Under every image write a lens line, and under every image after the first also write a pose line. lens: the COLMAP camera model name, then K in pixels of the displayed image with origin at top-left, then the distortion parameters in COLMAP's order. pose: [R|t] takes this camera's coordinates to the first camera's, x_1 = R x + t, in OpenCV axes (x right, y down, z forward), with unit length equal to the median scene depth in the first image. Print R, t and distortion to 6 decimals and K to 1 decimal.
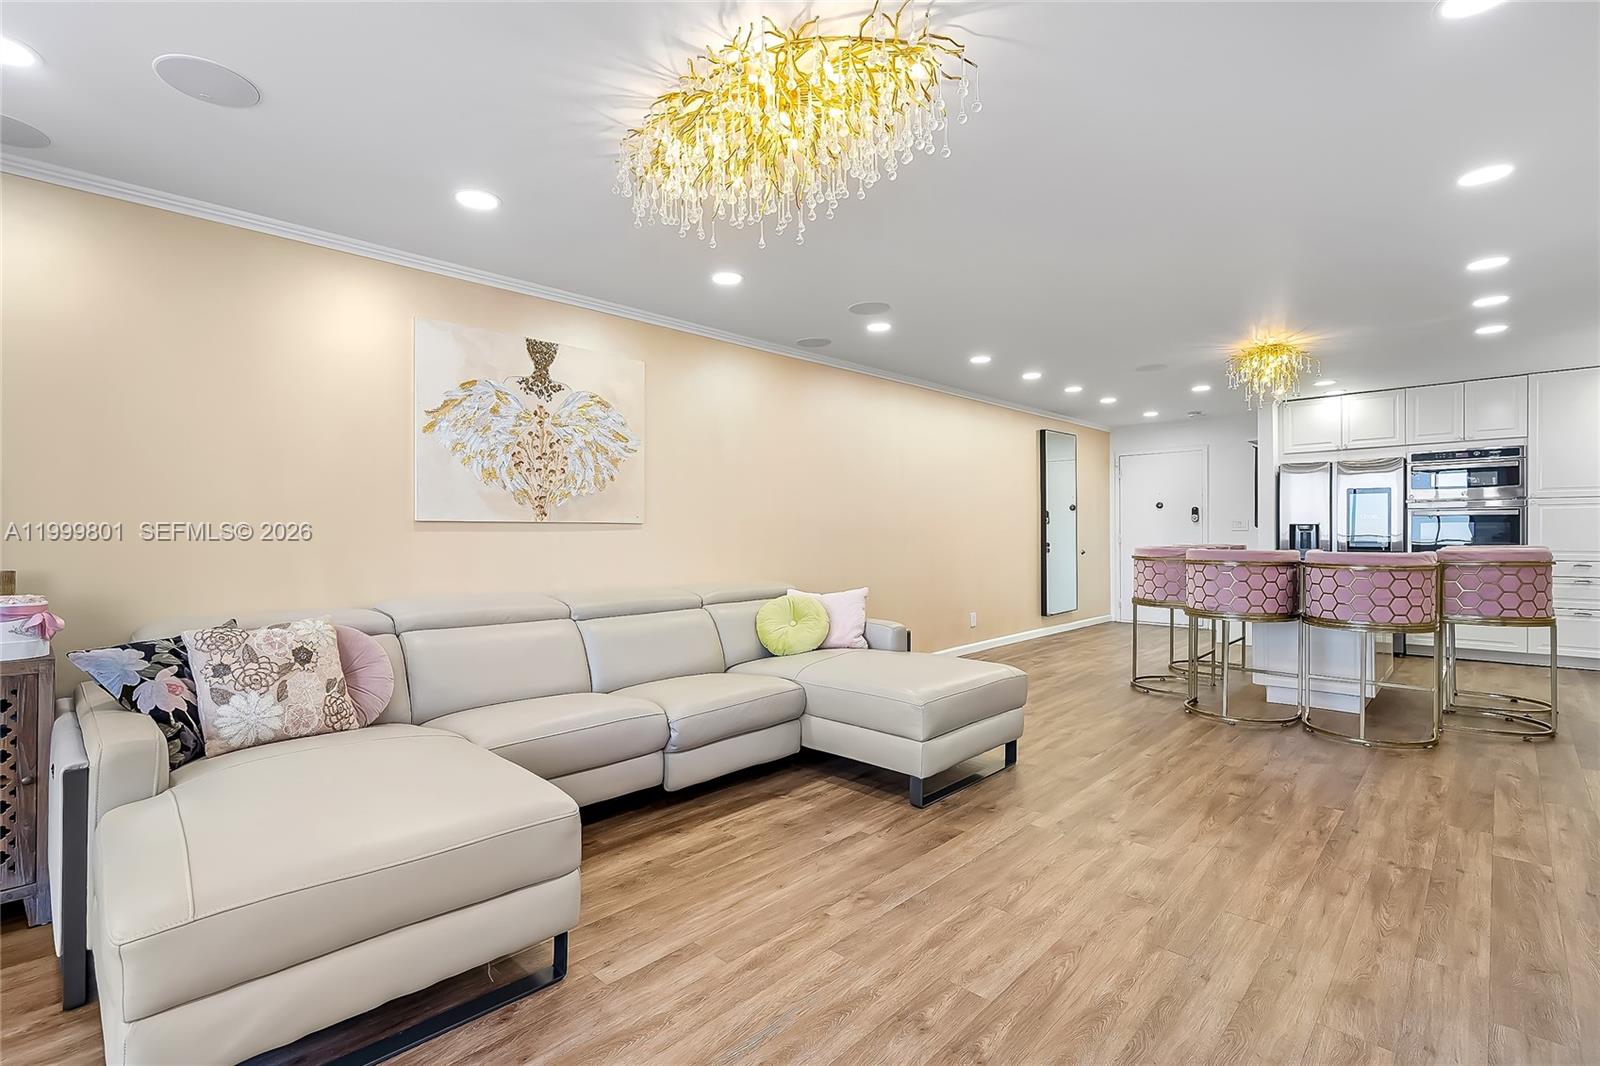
lens RADIAL K [[736.6, 0, 796.0], [0, 736.6, 534.3], [0, 0, 1]] dist [0.011409, 0.000191]
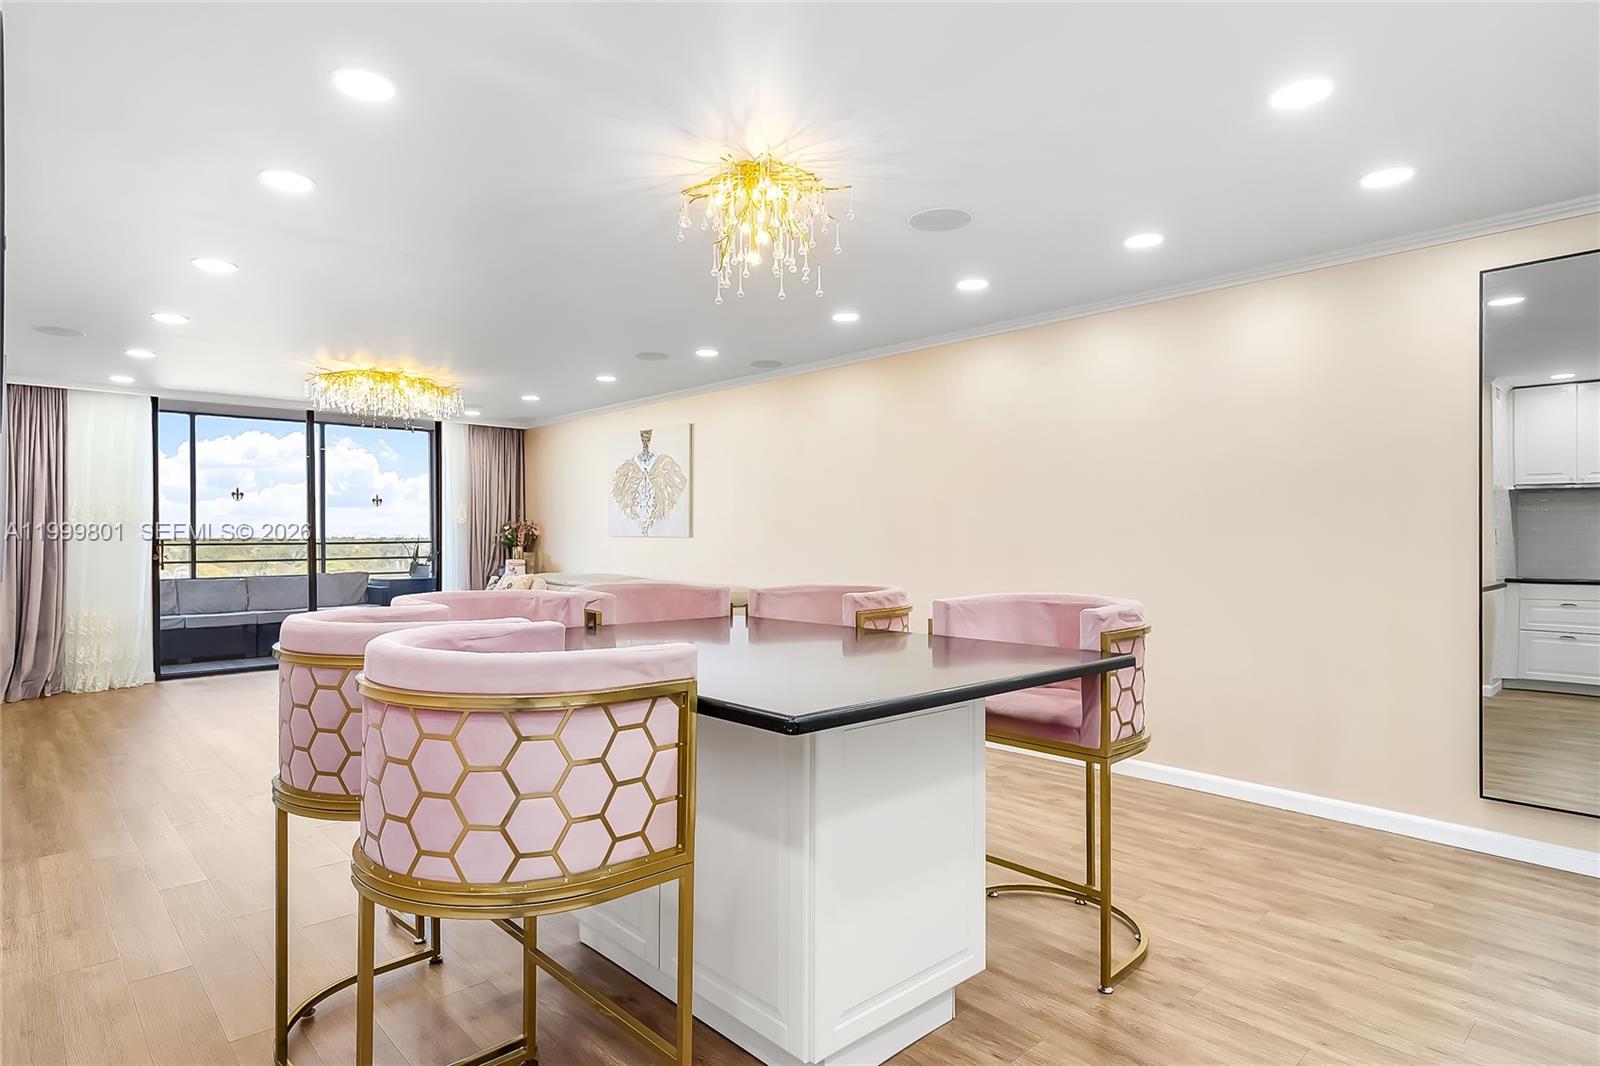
lens RADIAL K [[883.9, 0, 797.3], [0, 883.9, 542.5], [0, 0, 1]] dist [0.001261, 0.000062]
pose [[-0.060907, 0.016208, -0.998012, 1.681931], [-0.002645, 0.999862, 0.016400, -0.037993], [0.998140, 0.003639, -0.060856, 1.491442]]
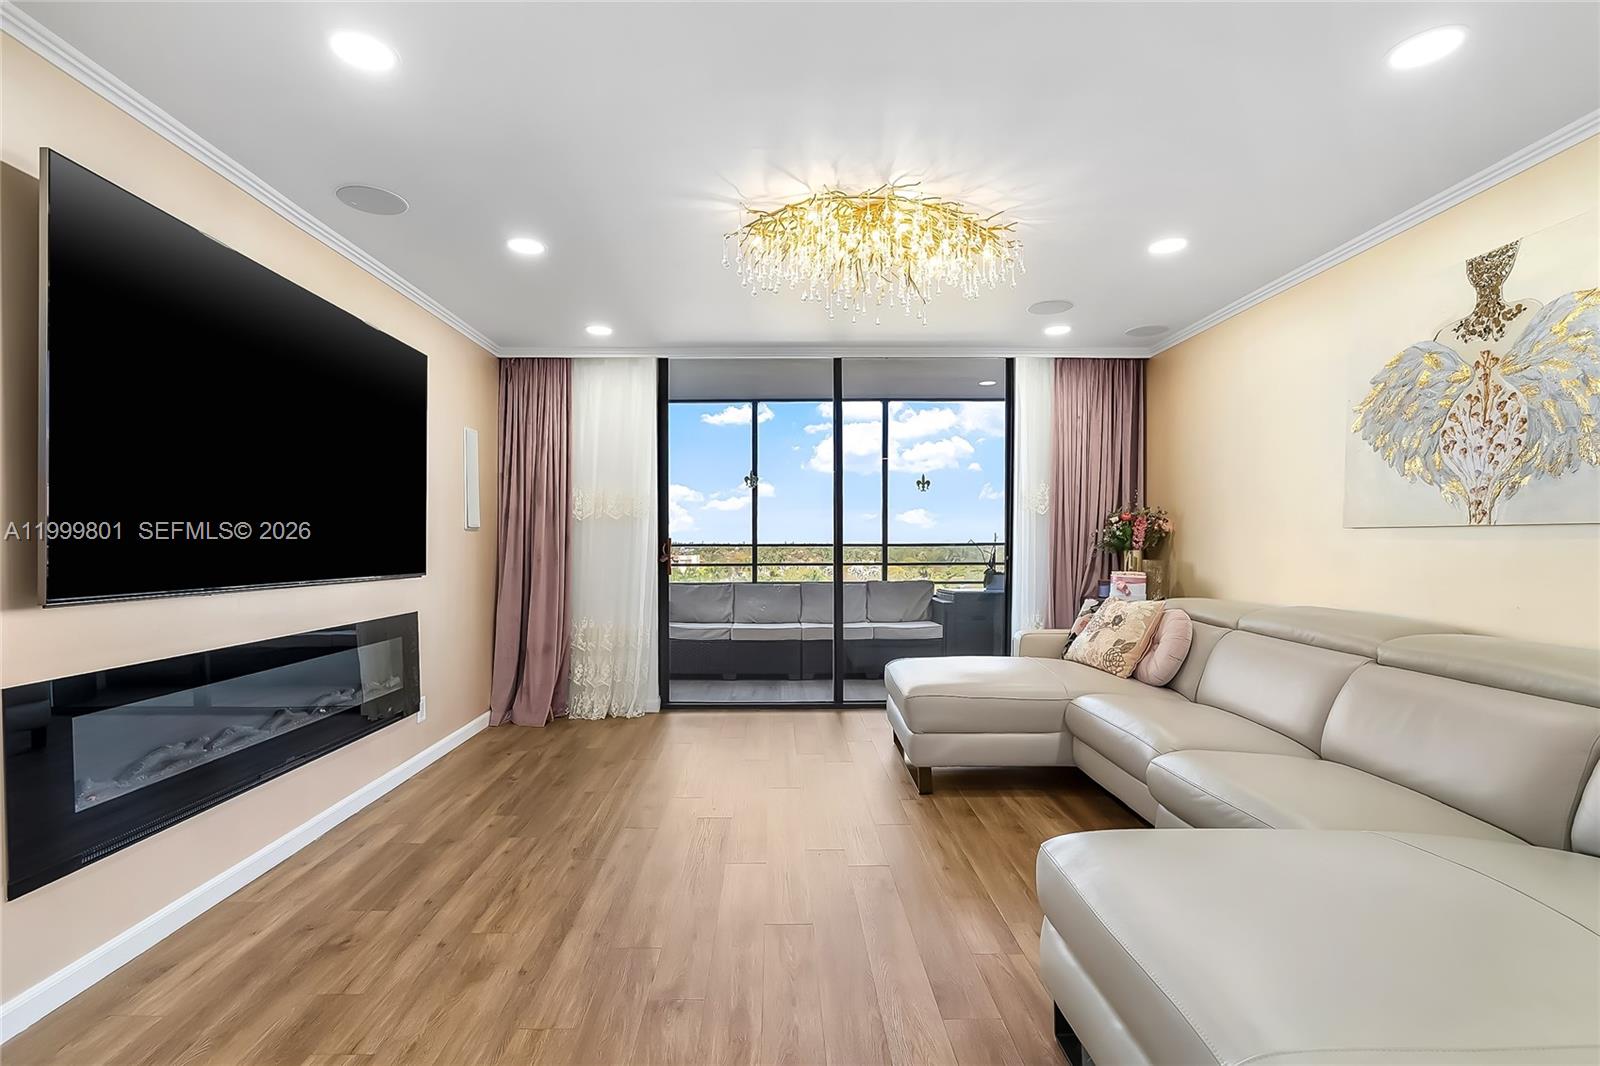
lens RADIAL K [[736.6, 0, 770.8], [0, 736.6, 559.5], [0, 0, 1]] dist [0.011409, 0.000191]
pose [[-0.730109, 0.021119, -0.683004, 0.597790], [0.002010, 0.999584, 0.028759, -0.006377], [0.683328, 0.019624, -0.729848, 1.067560]]
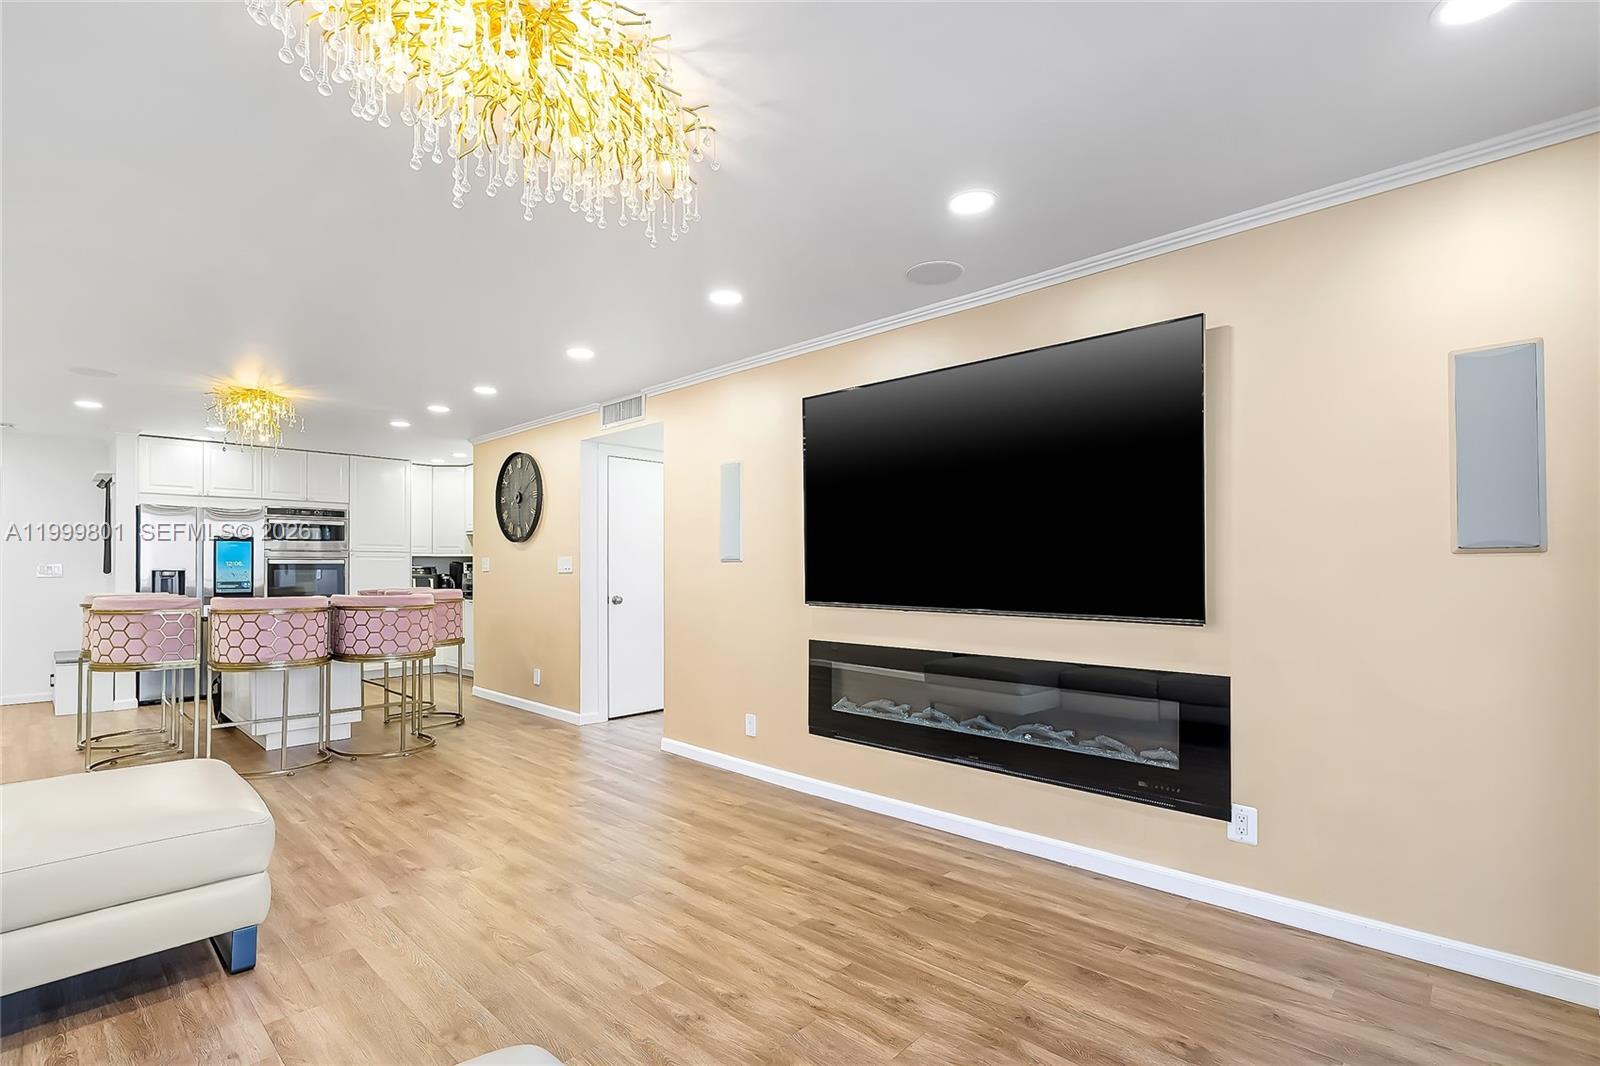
lens RADIAL K [[736.6, 0, 777.6], [0, 736.6, 562.4], [0, 0, 1]] dist [0.011409, 0.000191]
pose [[0.016246, 0.021226, 0.999643, -0.462392], [0.002605, 0.999770, -0.021271, -0.001650], [-0.999865, 0.002950, 0.016187, 0.409592]]
